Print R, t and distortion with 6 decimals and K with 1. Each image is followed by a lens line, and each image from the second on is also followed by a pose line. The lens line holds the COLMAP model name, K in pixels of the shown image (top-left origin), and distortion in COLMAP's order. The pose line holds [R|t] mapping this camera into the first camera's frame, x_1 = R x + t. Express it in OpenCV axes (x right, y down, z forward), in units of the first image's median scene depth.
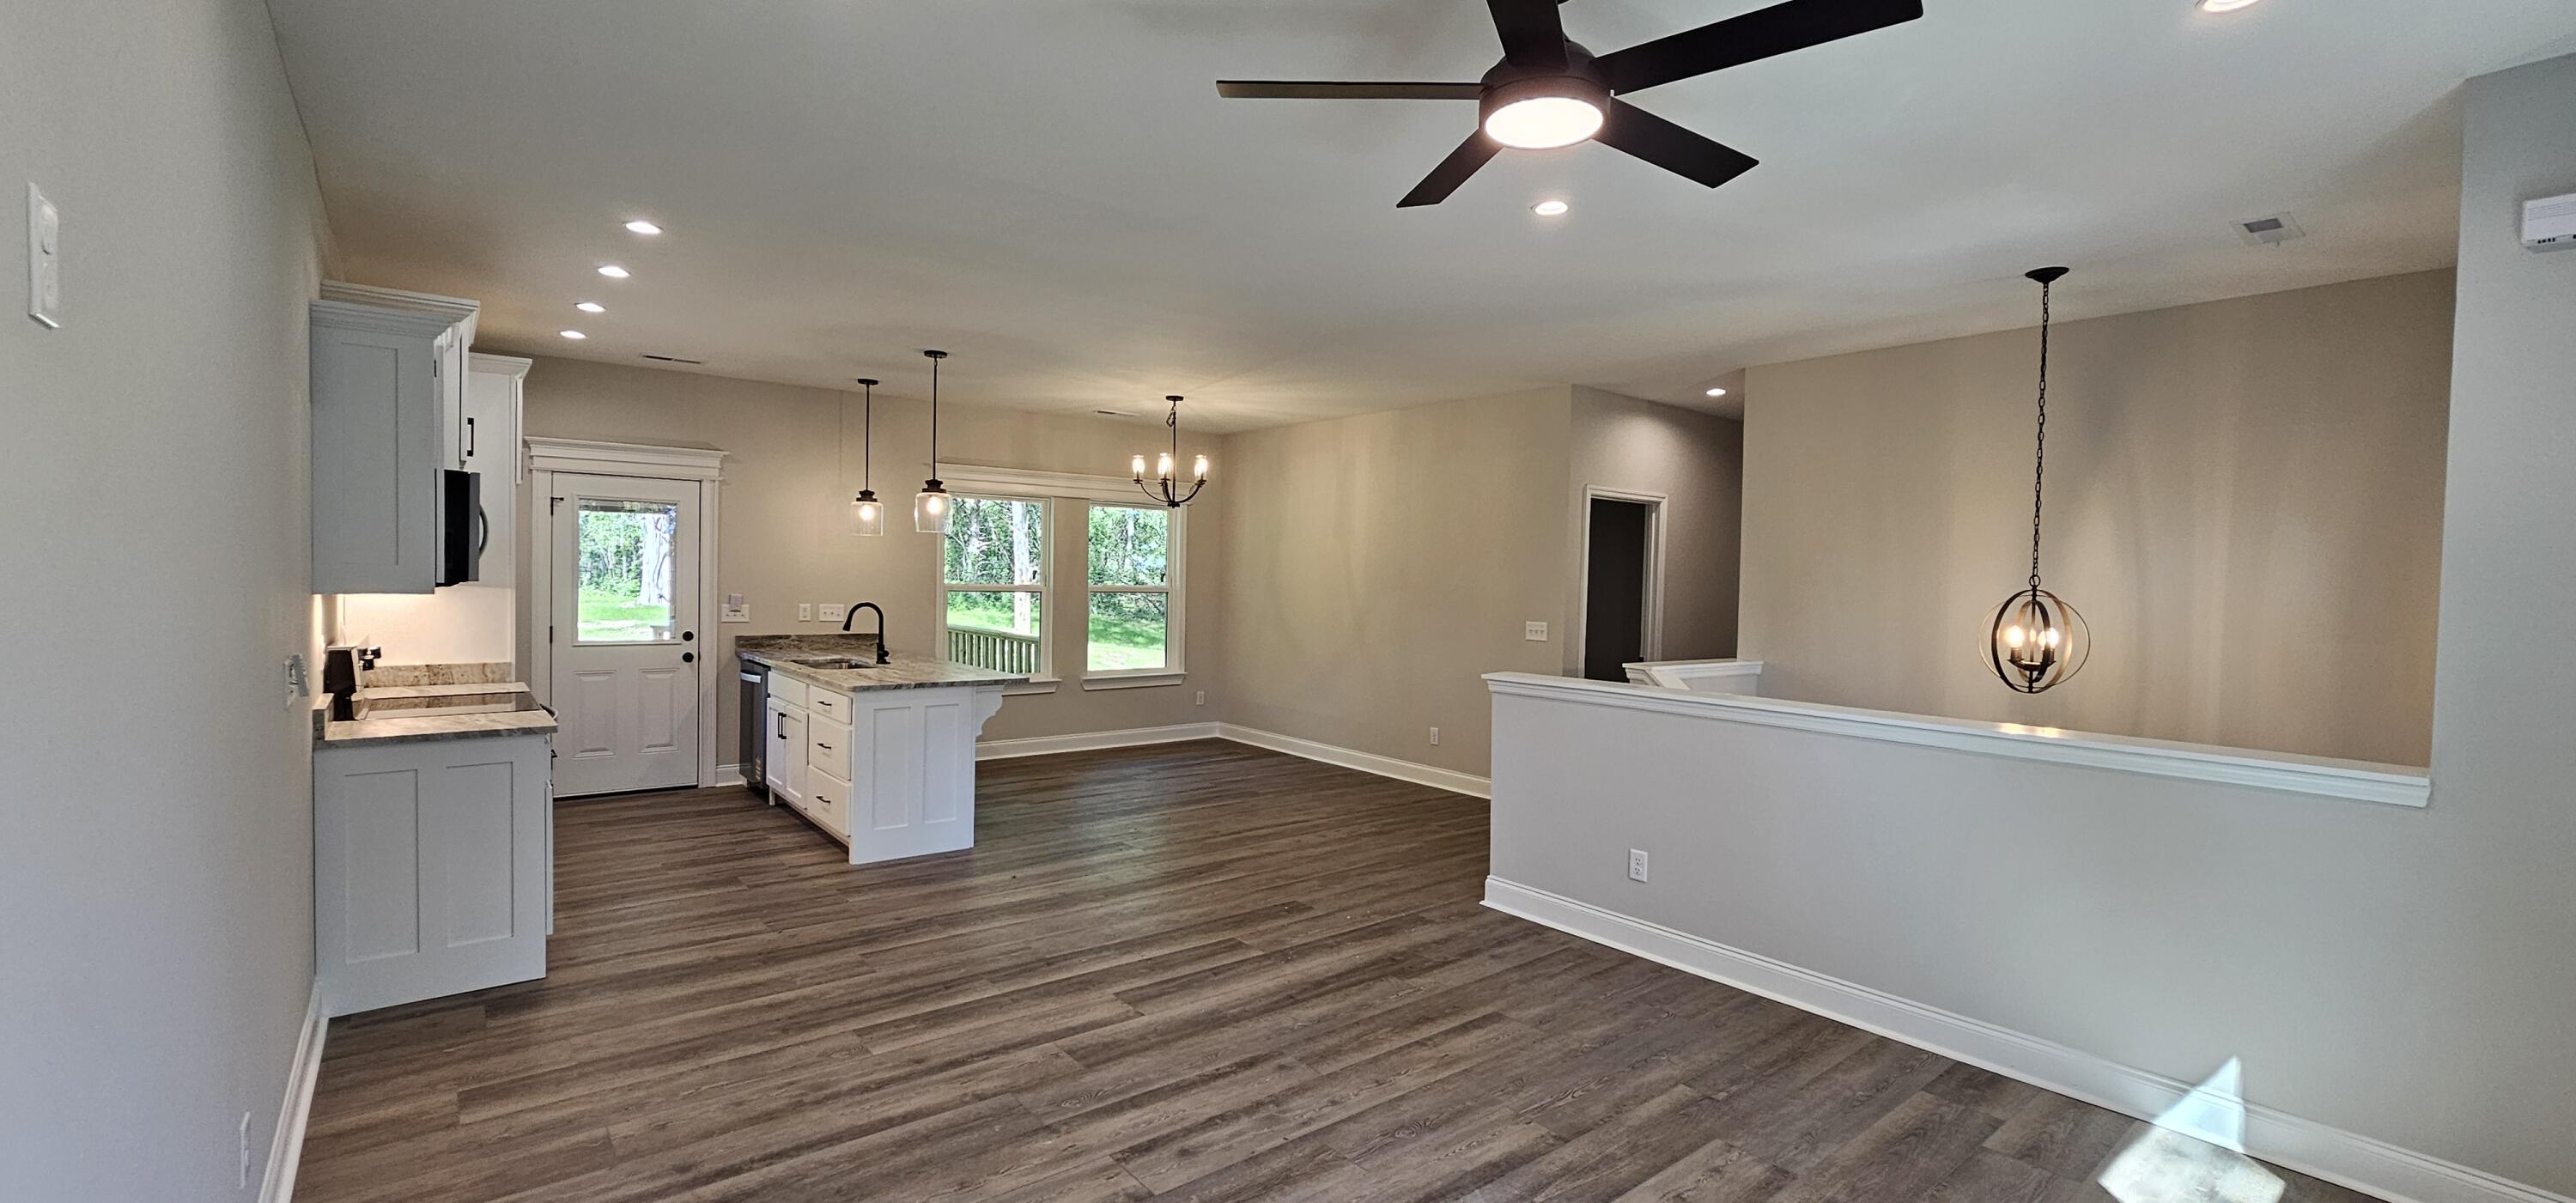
lens RADIAL K [[1053.3, 0, 1283.7], [0, 1053.3, 610.7], [0, 0, 1]] dist [-0.005517, 0.002464]
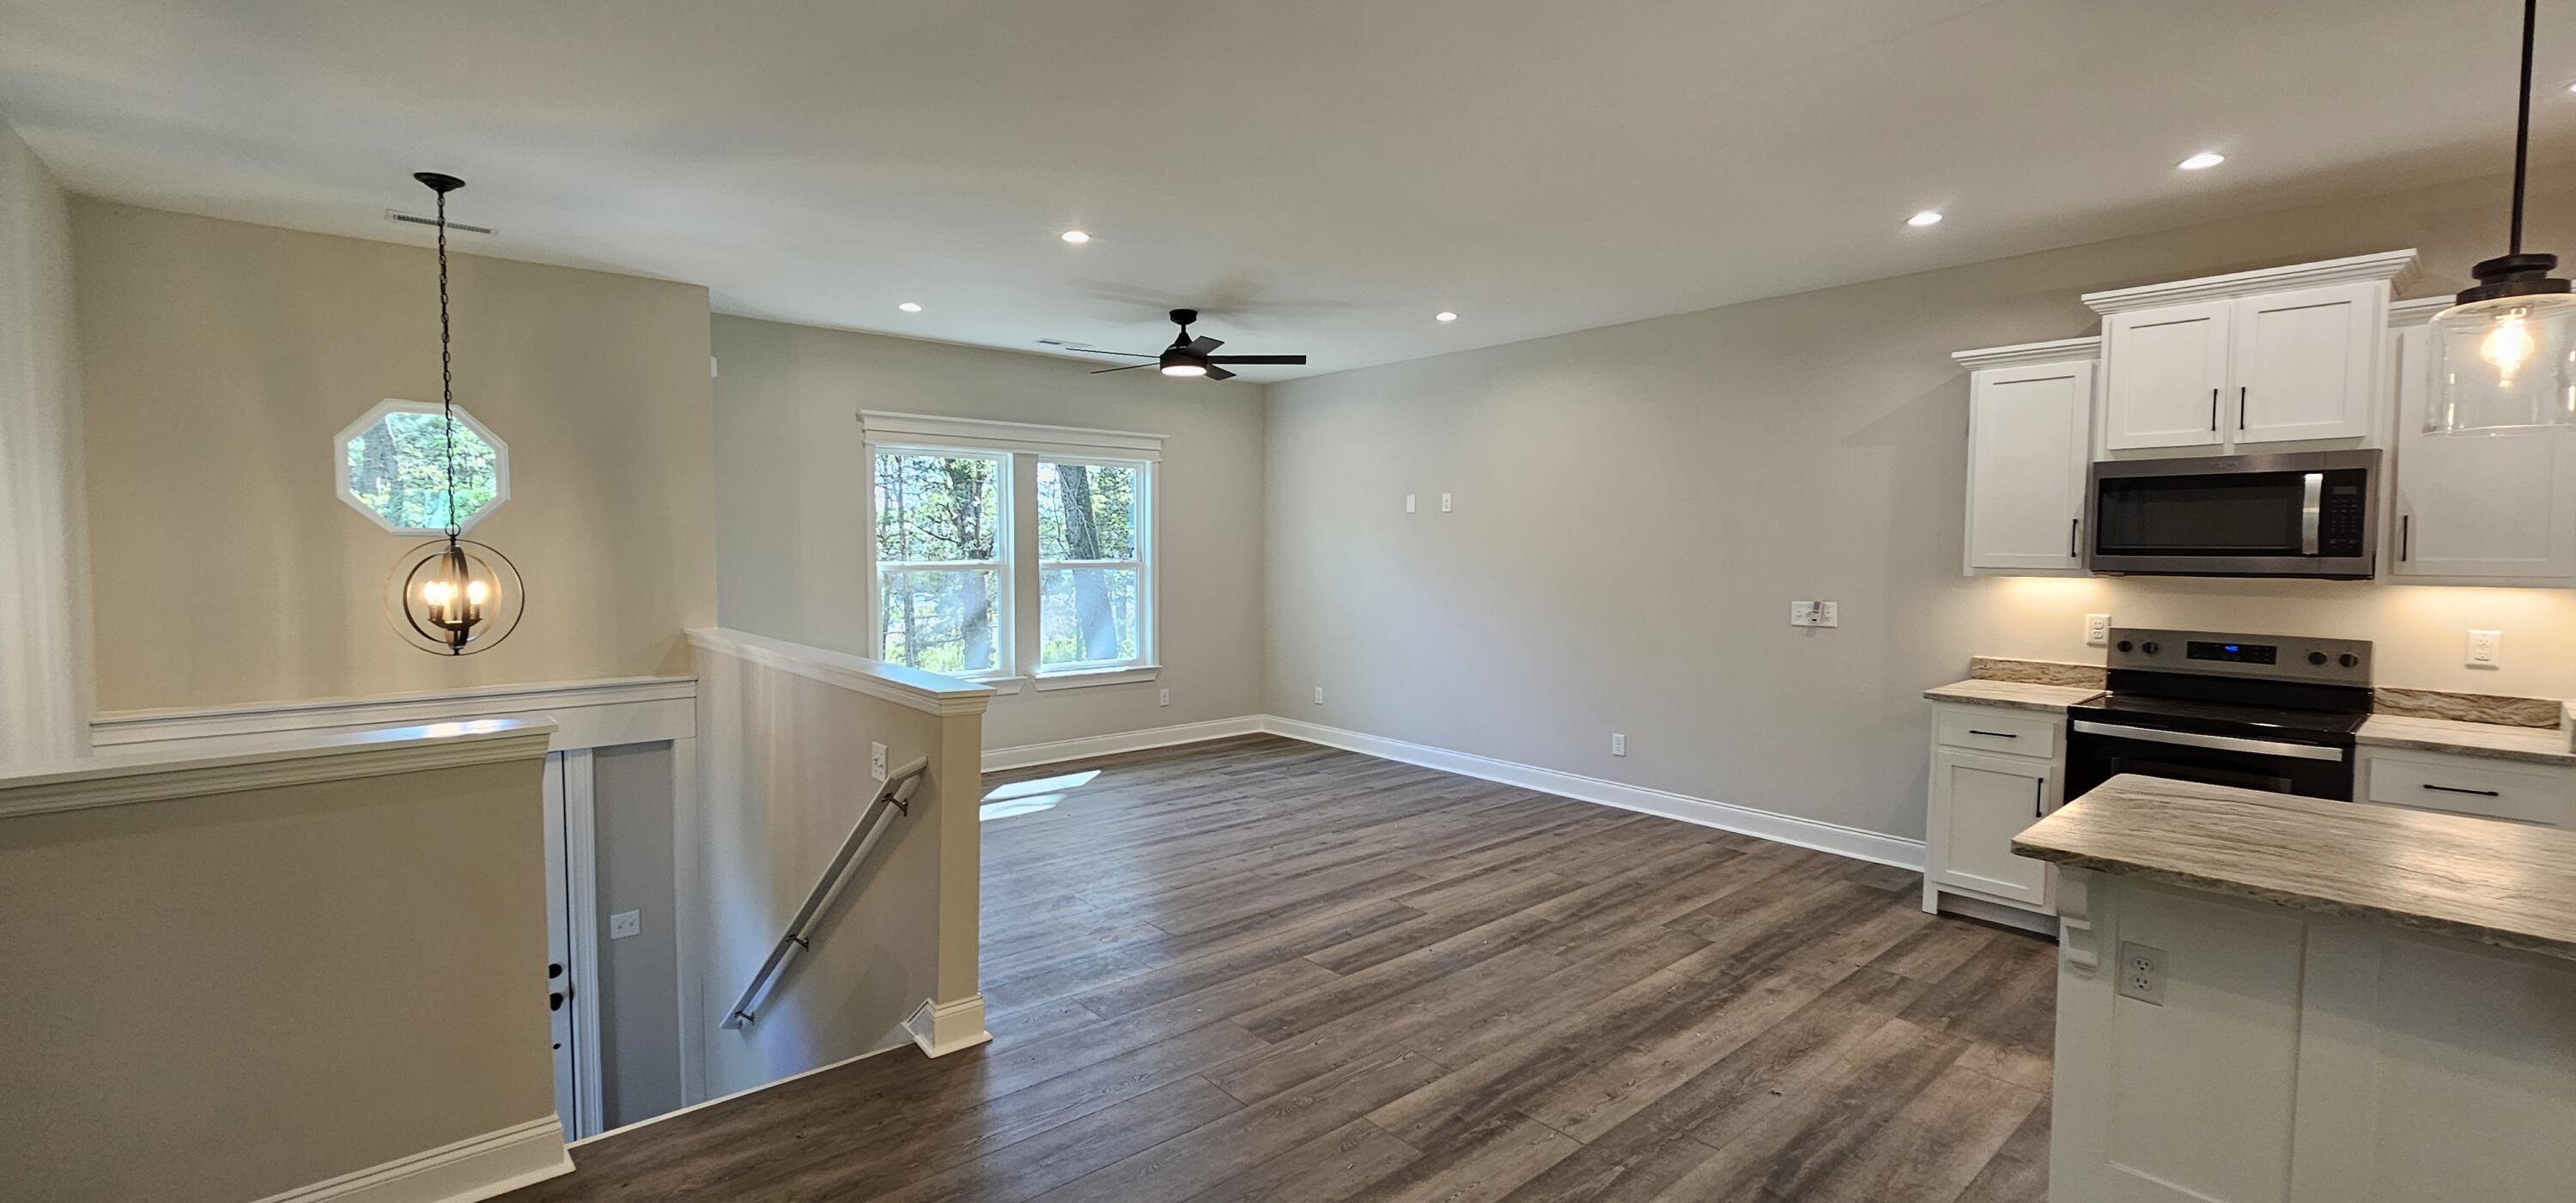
lens RADIAL K [[1053.3, 0, 1287.8], [0, 1053.3, 601.0], [0, 0, 1]] dist [-0.005517, 0.002464]
pose [[-0.998892, -0.022595, -0.041278, 0.037865], [-0.026132, 0.995843, 0.087263, -0.059459], [0.039135, 0.088245, -0.995330, 1.764502]]
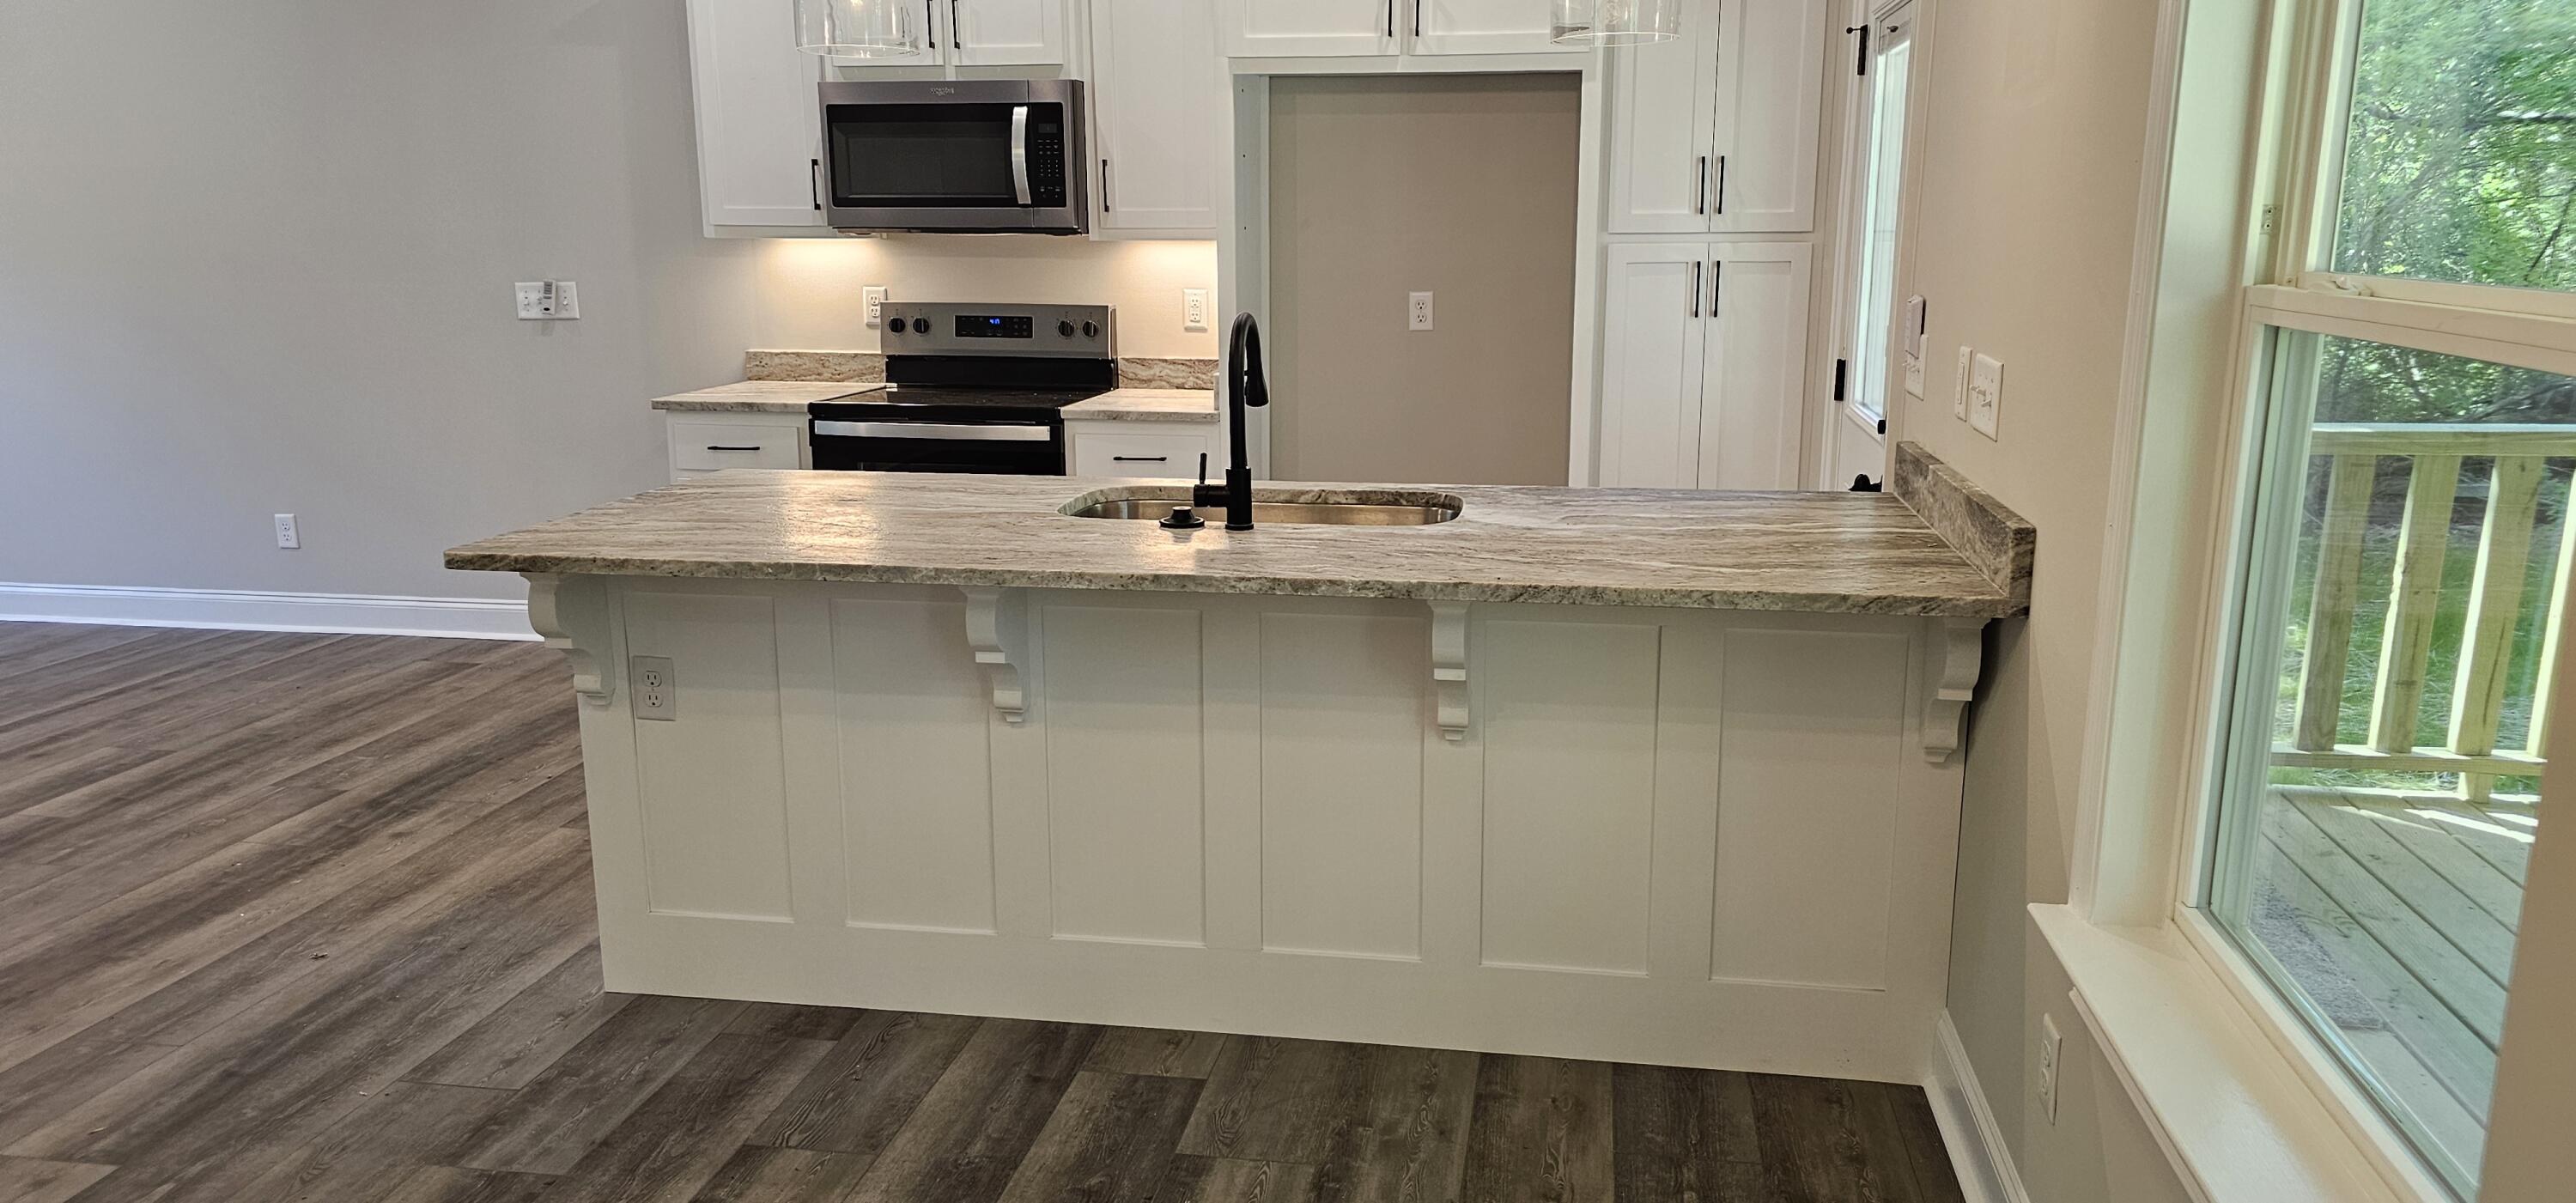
lens RADIAL K [[1717.4, 0, 1302.2], [0, 1717.4, 595.9], [0, 0, 1]] dist [0.055202, -0.048442]
pose [[-0.739407, 0.122777, -0.661969, -0.126661], [-0.038152, 0.974010, 0.223267, -0.054702], [0.672177, 0.190341, -0.715506, 1.975507]]
